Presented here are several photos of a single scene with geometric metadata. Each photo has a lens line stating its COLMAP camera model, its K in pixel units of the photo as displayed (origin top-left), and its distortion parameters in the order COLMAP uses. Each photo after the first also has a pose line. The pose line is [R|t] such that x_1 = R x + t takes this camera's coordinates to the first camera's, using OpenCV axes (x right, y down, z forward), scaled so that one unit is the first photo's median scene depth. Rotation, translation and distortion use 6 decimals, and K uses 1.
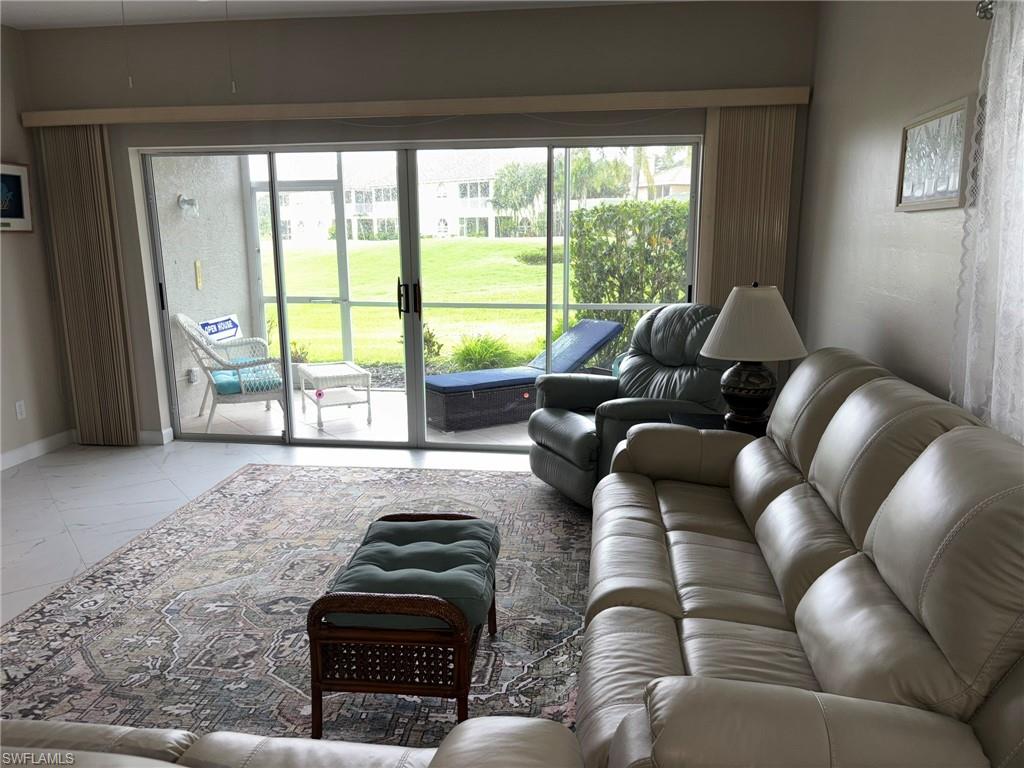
lens RADIAL K [[772.3, 0, 510.2], [0, 772.3, 384.1], [0, 0, 1]] dist [0.055524, -0.060003]
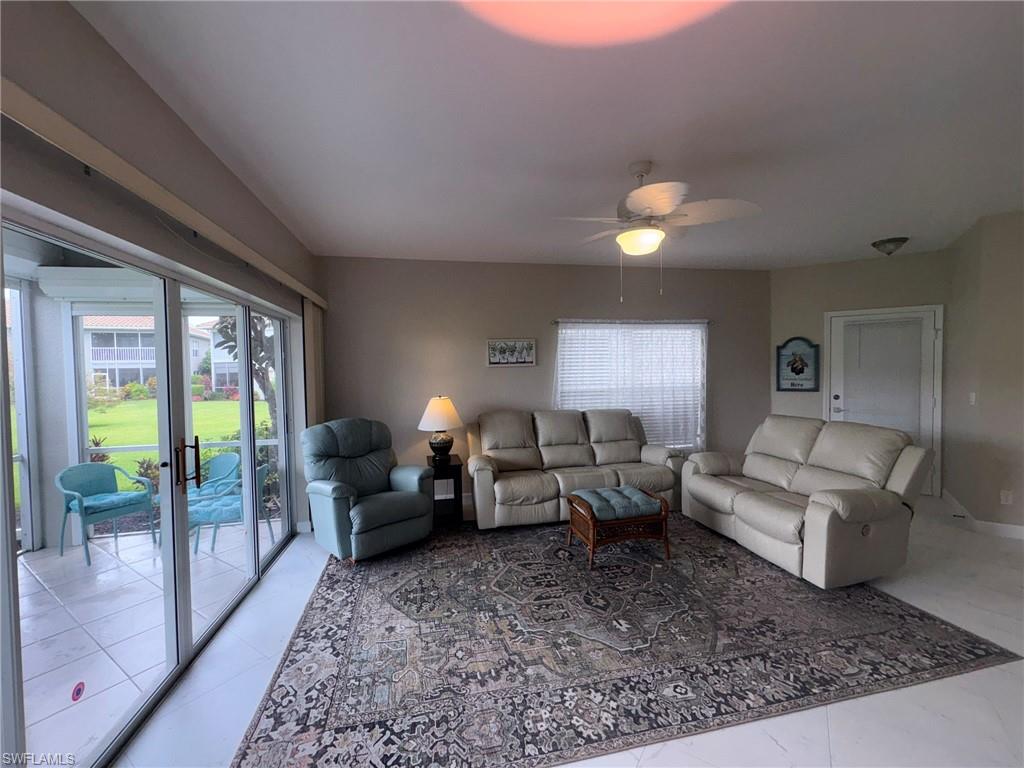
lens RADIAL K [[429.6, 0, 512.1], [0, 429.6, 383.8], [0, 0, 1]] dist [0.001115, 0.000426]
pose [[-0.335908, -0.015087, 0.941774, -1.035500], [0.207196, 0.974196, 0.089509, -0.258635], [-0.918823, 0.225199, -0.324114, 1.324407]]
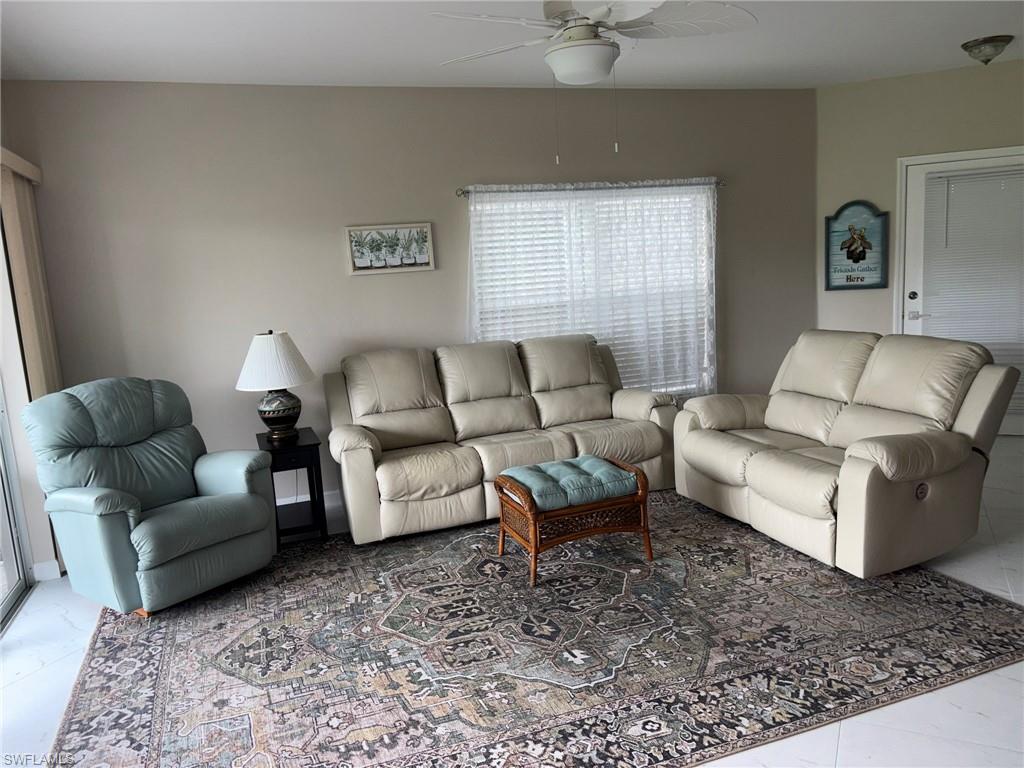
lens RADIAL K [[772.3, 0, 509.7], [0, 772.3, 382.9], [0, 0, 1]] dist [0.055524, -0.060003]
pose [[-0.458347, -0.097154, 0.883447, -1.148856], [0.242806, 0.942507, 0.229620, -0.276523], [-0.854964, 0.319752, -0.408406, 1.340130]]
